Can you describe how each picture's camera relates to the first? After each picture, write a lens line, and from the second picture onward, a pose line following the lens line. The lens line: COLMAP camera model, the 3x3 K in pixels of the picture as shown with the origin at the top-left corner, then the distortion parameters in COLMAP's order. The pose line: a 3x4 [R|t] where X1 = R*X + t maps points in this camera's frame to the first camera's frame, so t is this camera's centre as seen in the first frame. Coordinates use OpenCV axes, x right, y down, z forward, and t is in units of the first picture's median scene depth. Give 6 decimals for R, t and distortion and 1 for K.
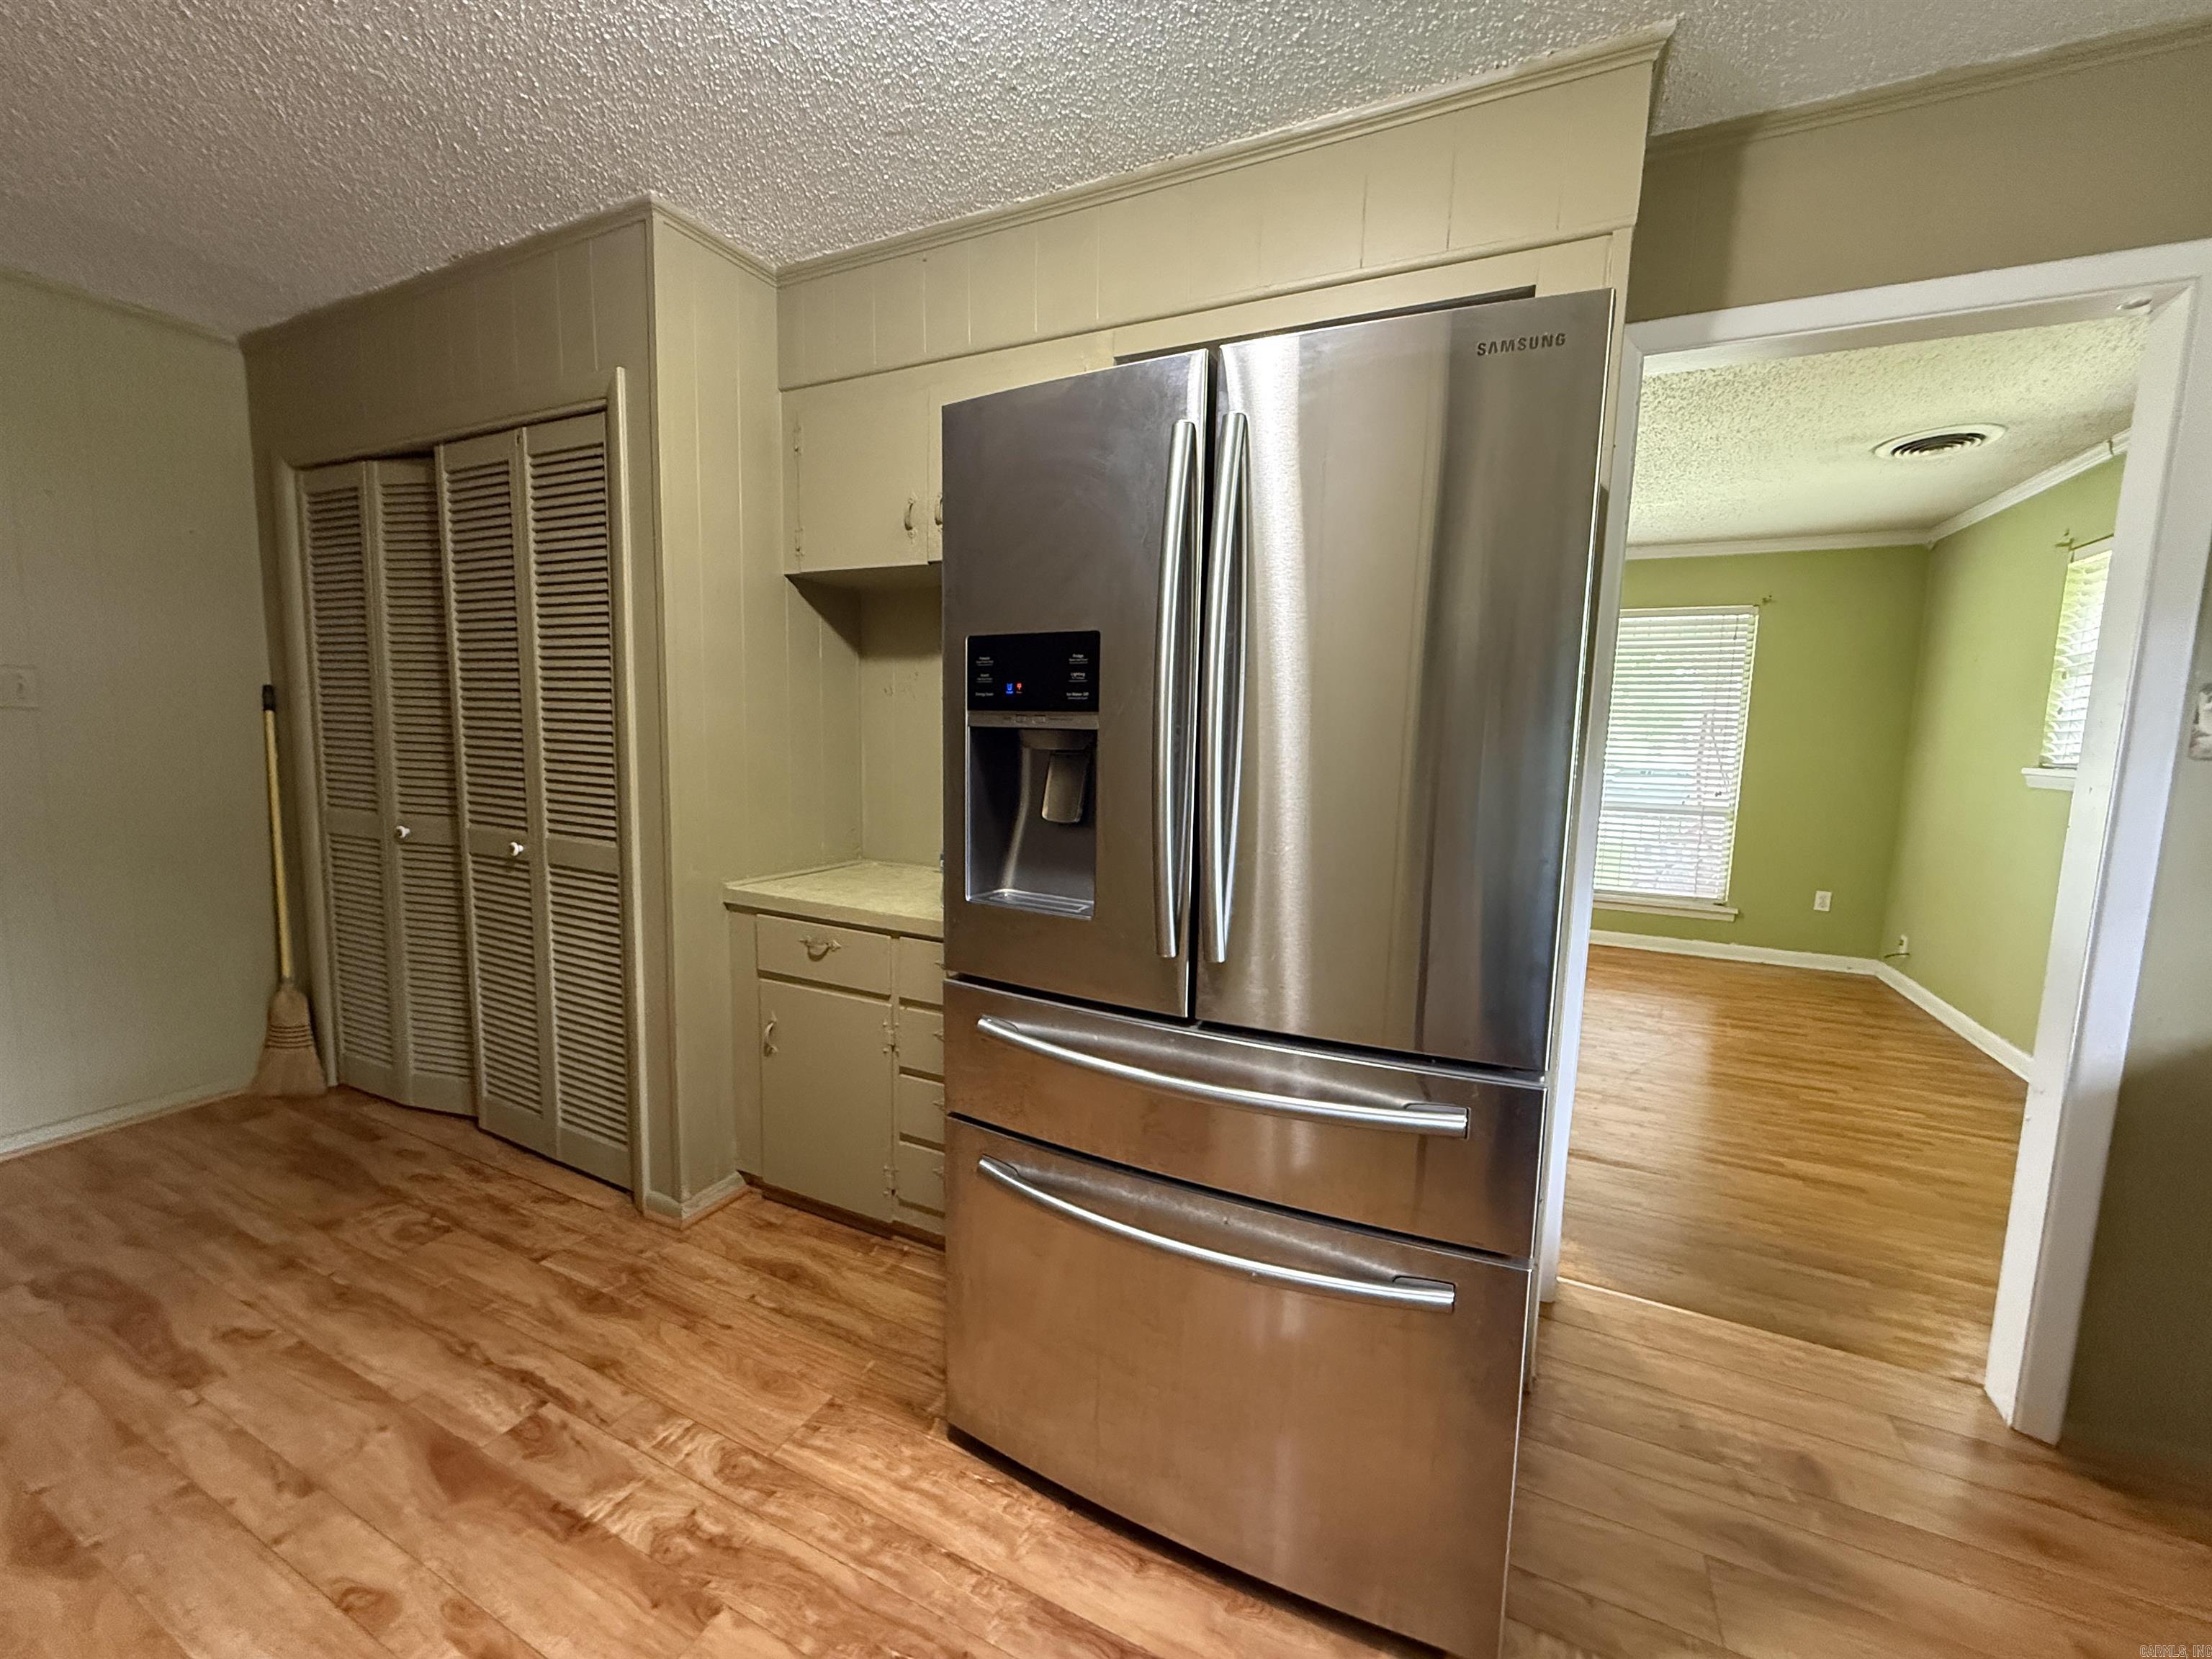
lens RADIAL K [[887.5, 0, 1106.0], [0, 887.5, 829.5], [0, 0, 1]] dist [-0.000613, 0.000771]
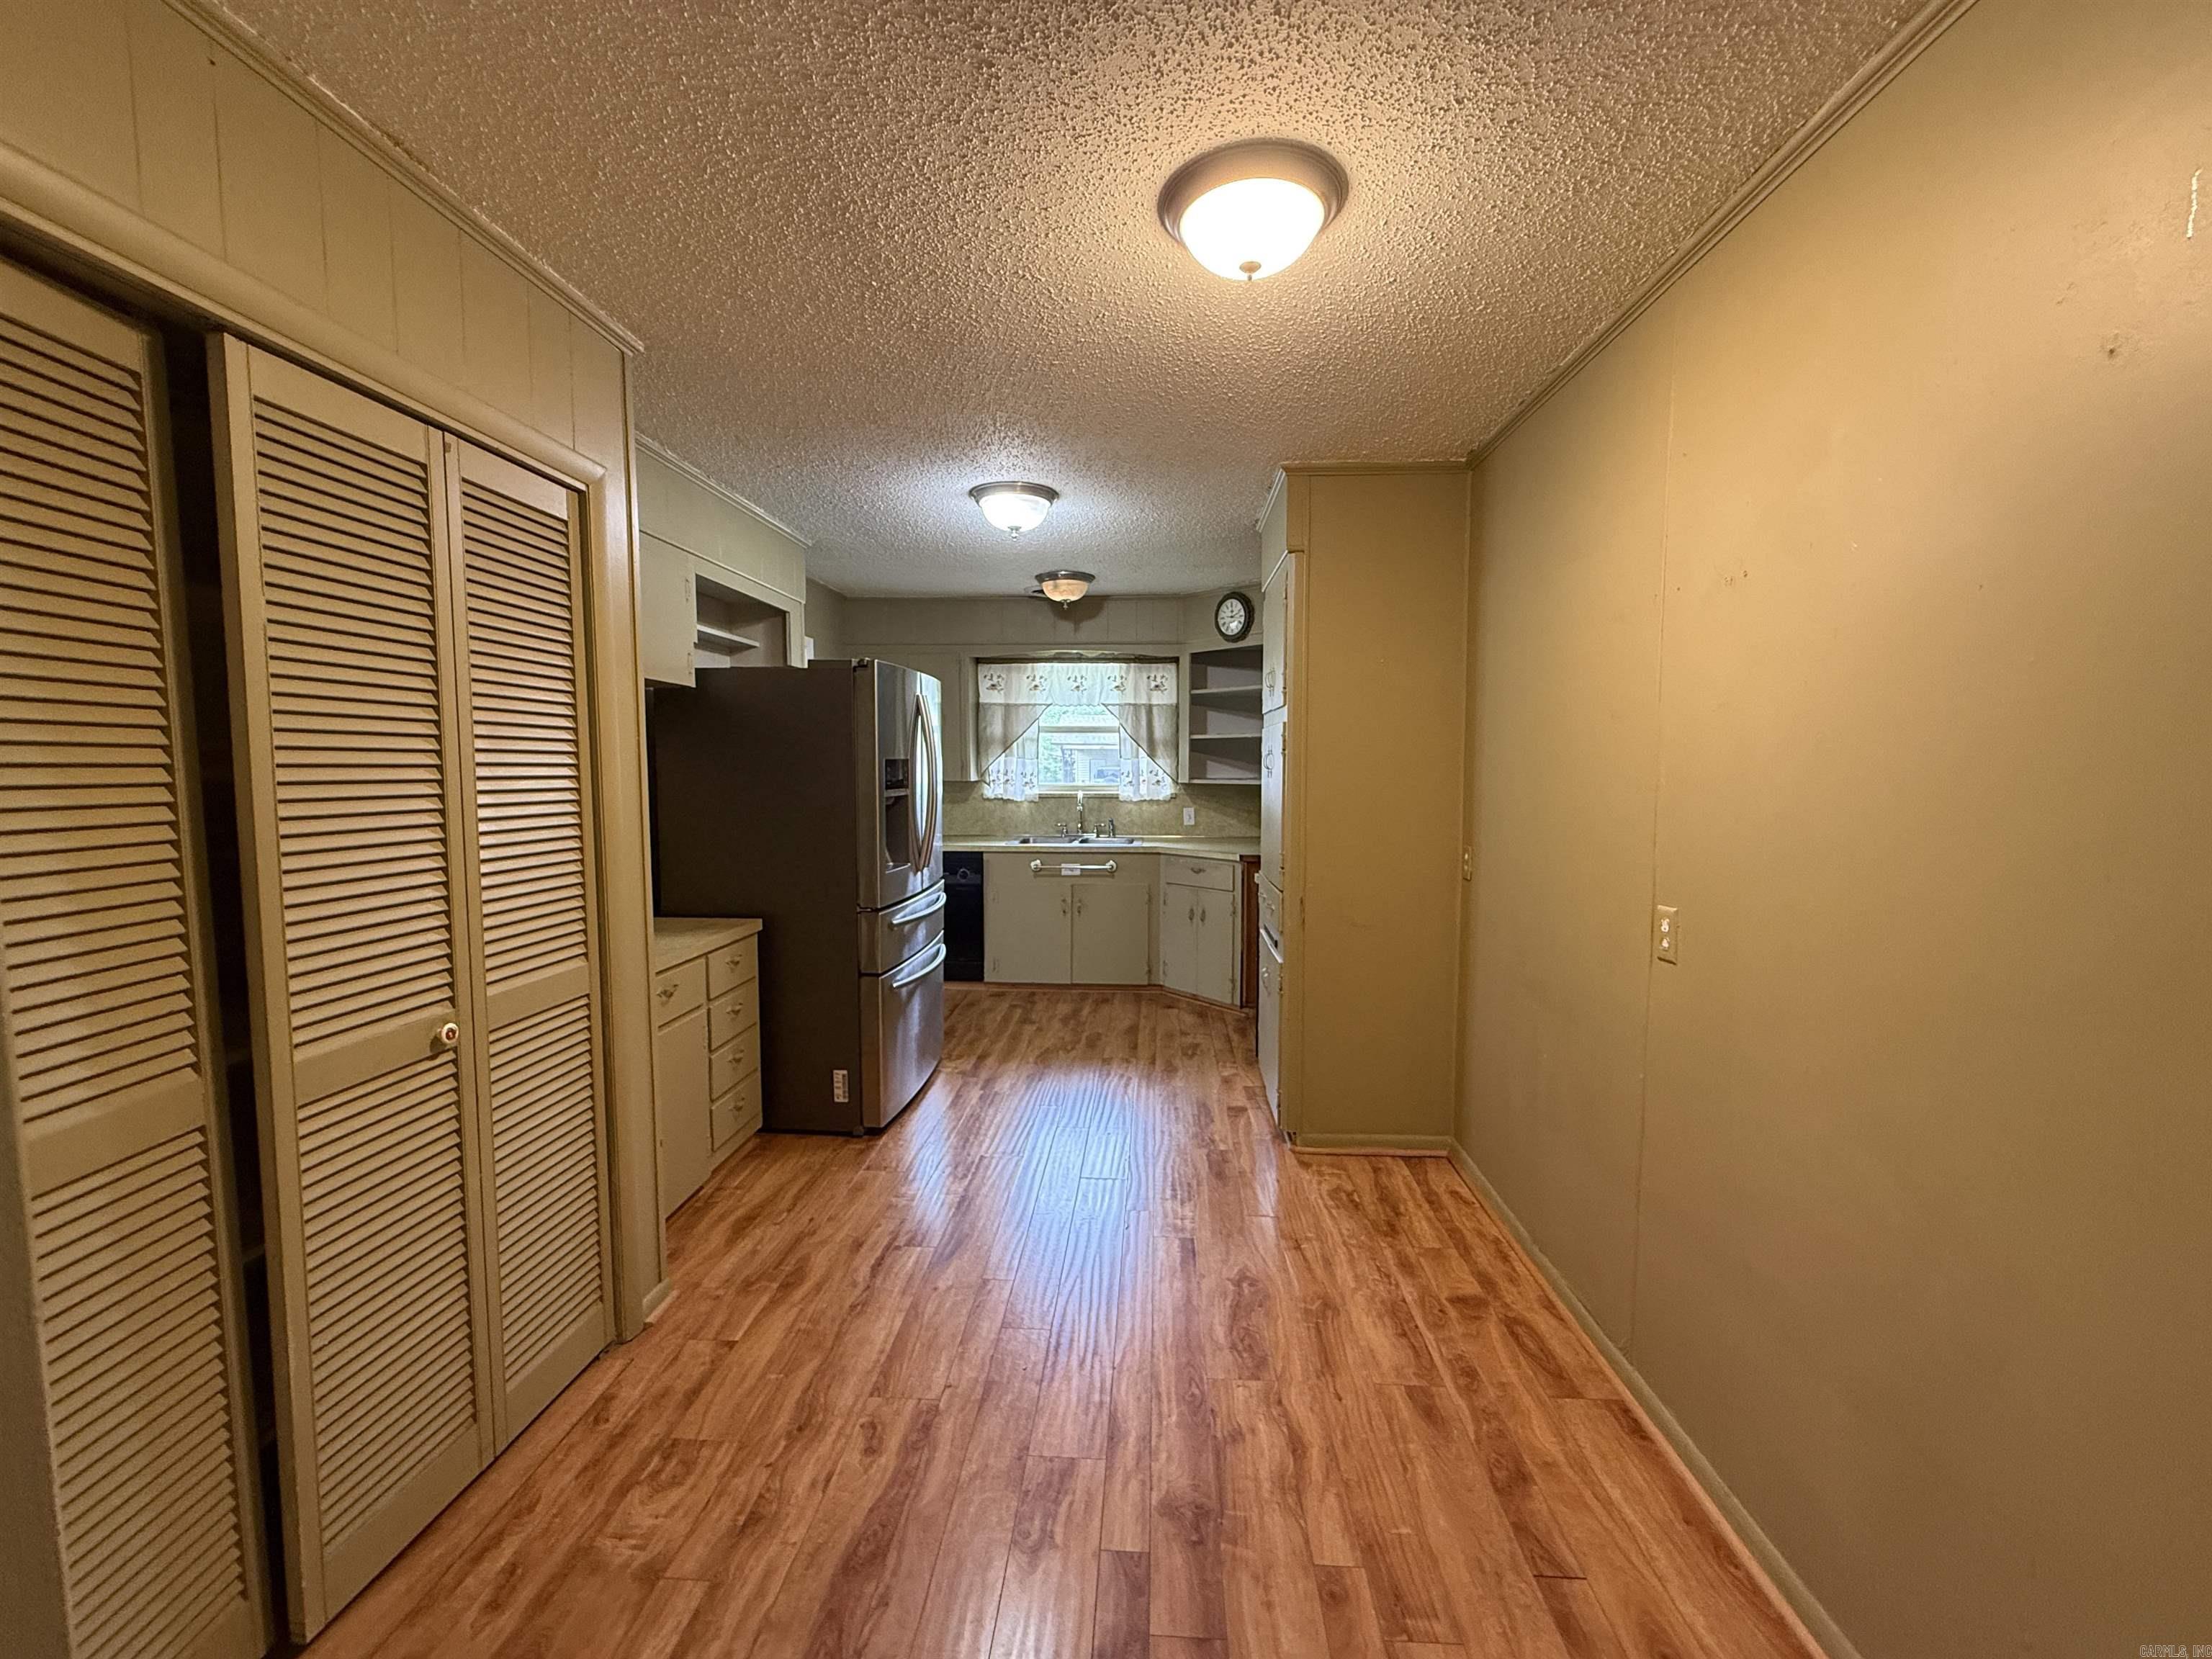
lens RADIAL K [[887.5, 0, 1106.0], [0, 887.5, 829.5], [0, 0, 1]] dist [-0.000613, 0.000771]
pose [[-0.383524, -0.090422, 0.919094, -1.837780], [0.101747, 0.985000, 0.139363, -0.216200], [-0.917909, 0.146964, -0.368571, 0.971310]]
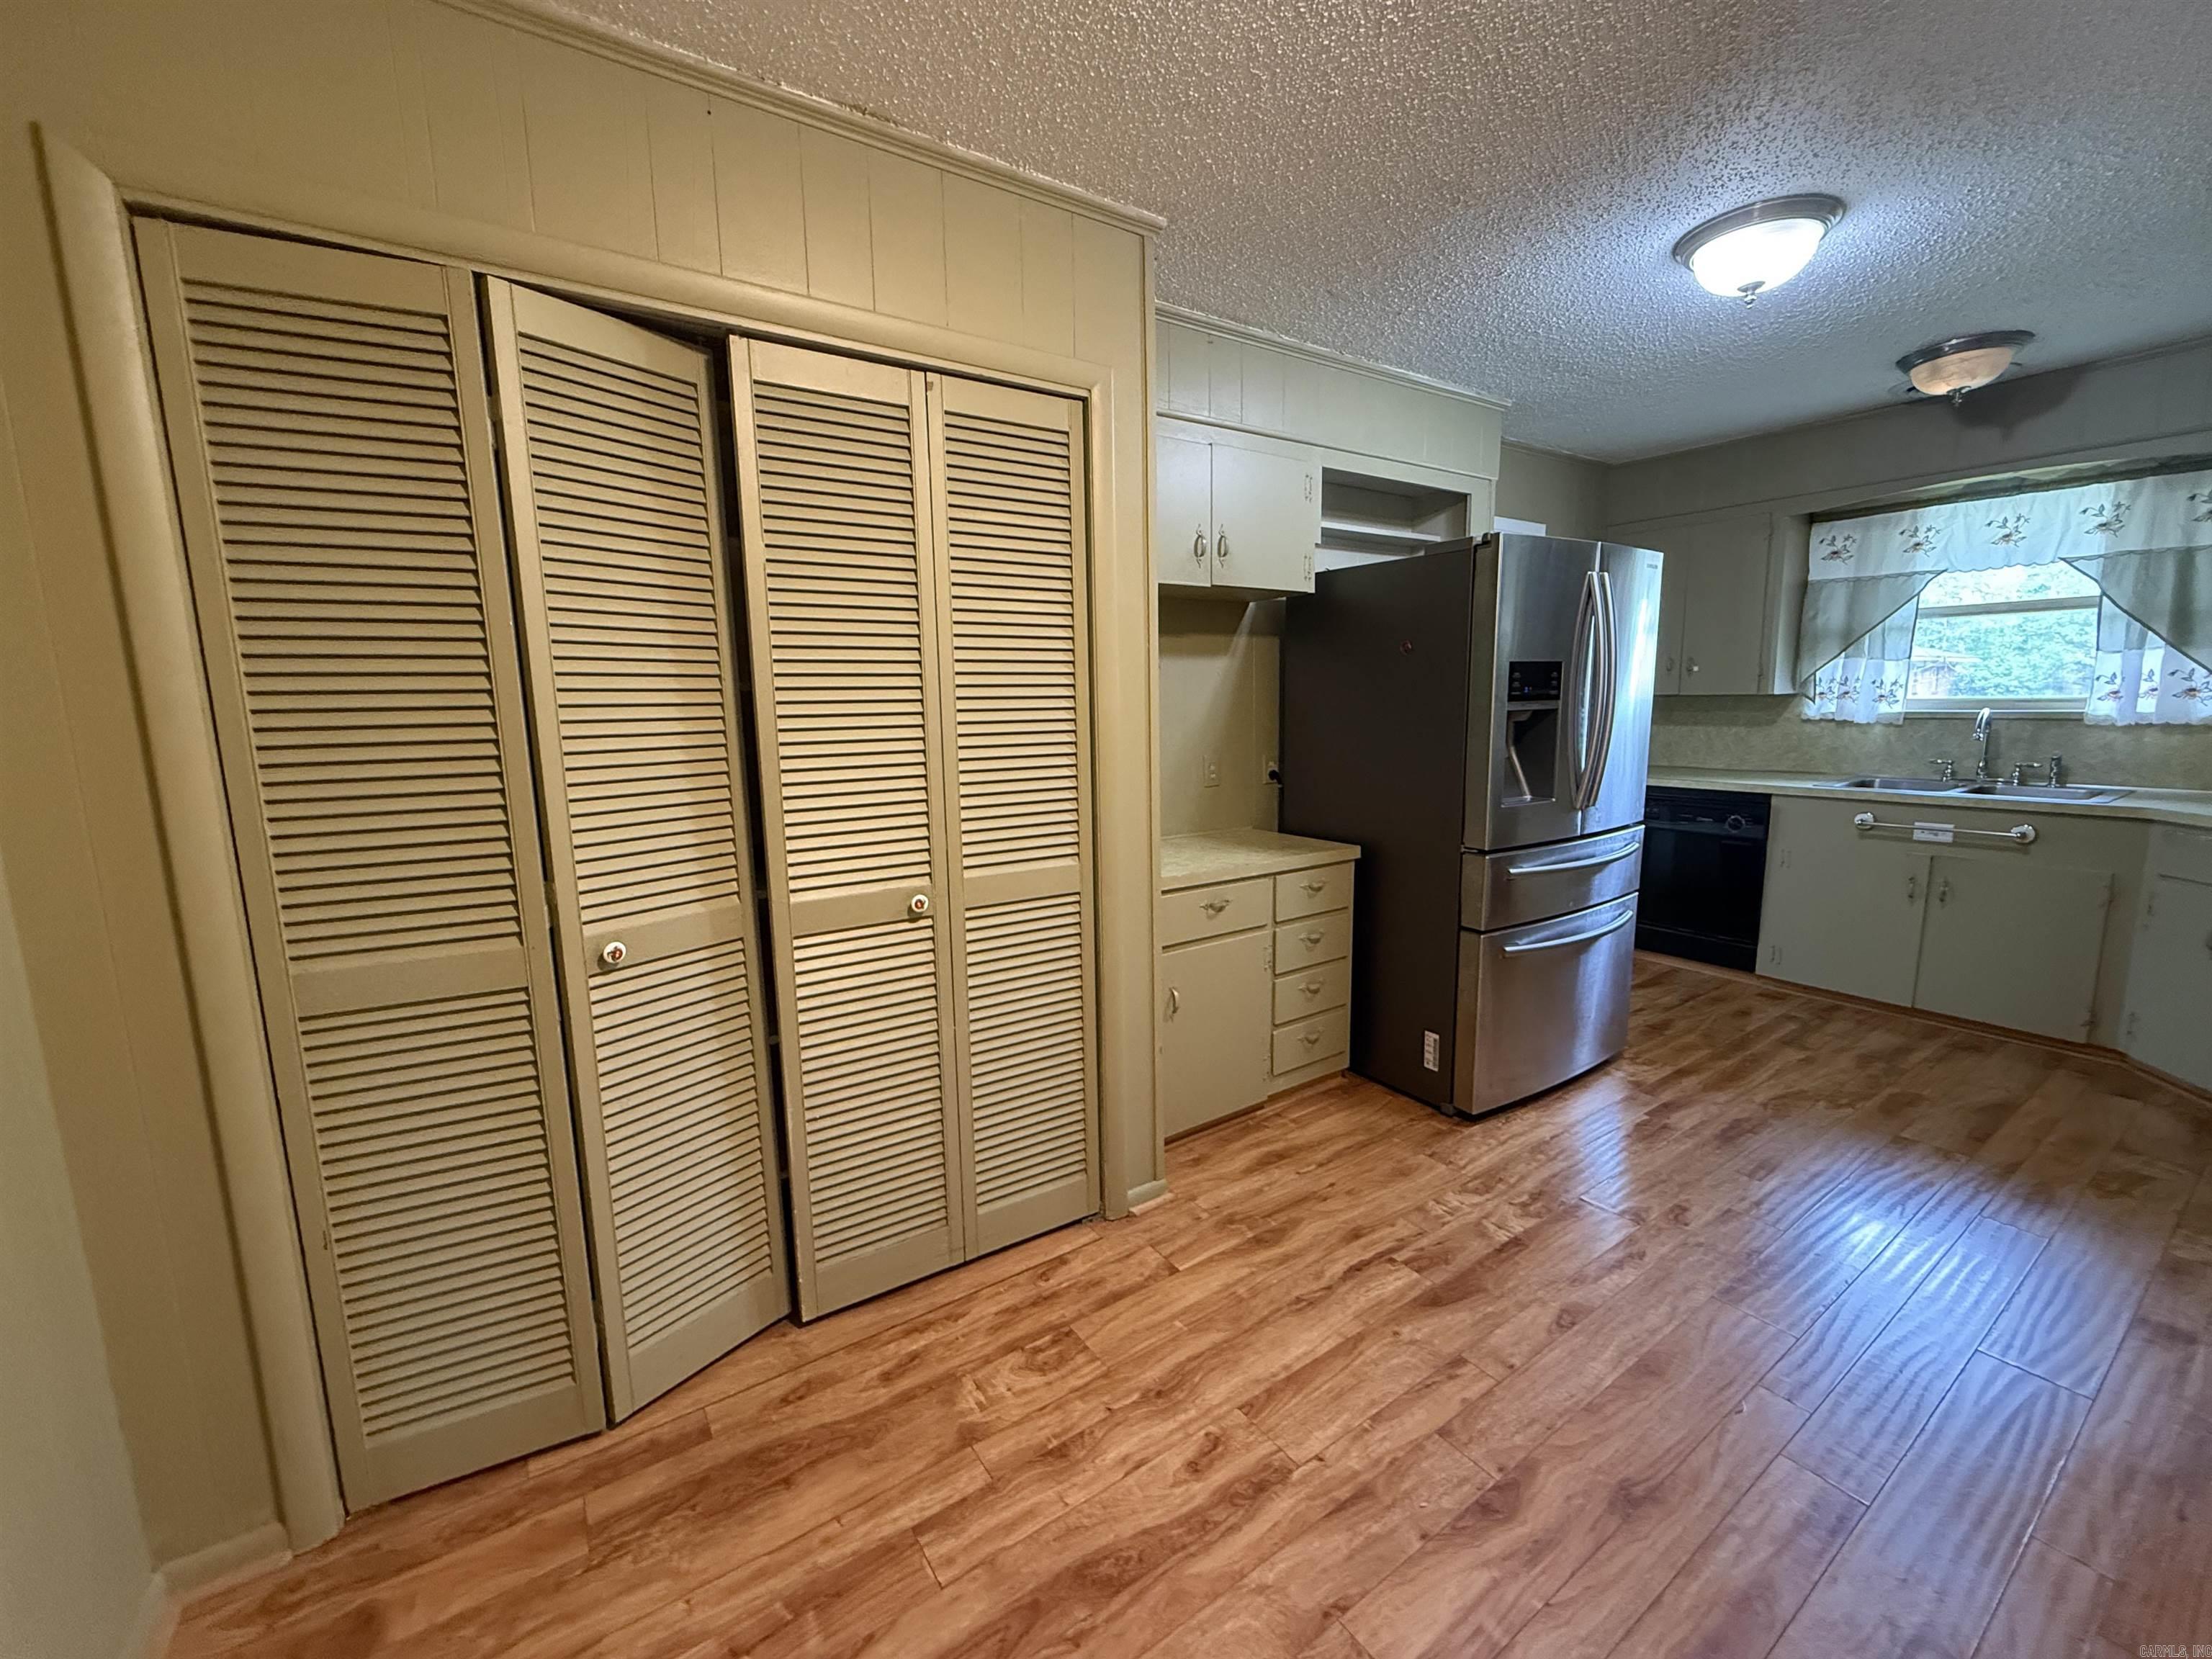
lens RADIAL K [[887.5, 0, 1106.0], [0, 887.5, 829.5], [0, 0, 1]] dist [-0.000613, 0.000771]
pose [[0.498673, -0.160187, 0.851860, -1.572533], [0.134577, 0.985166, 0.106473, -0.131306], [-0.856280, 0.061546, 0.512833, 0.568375]]
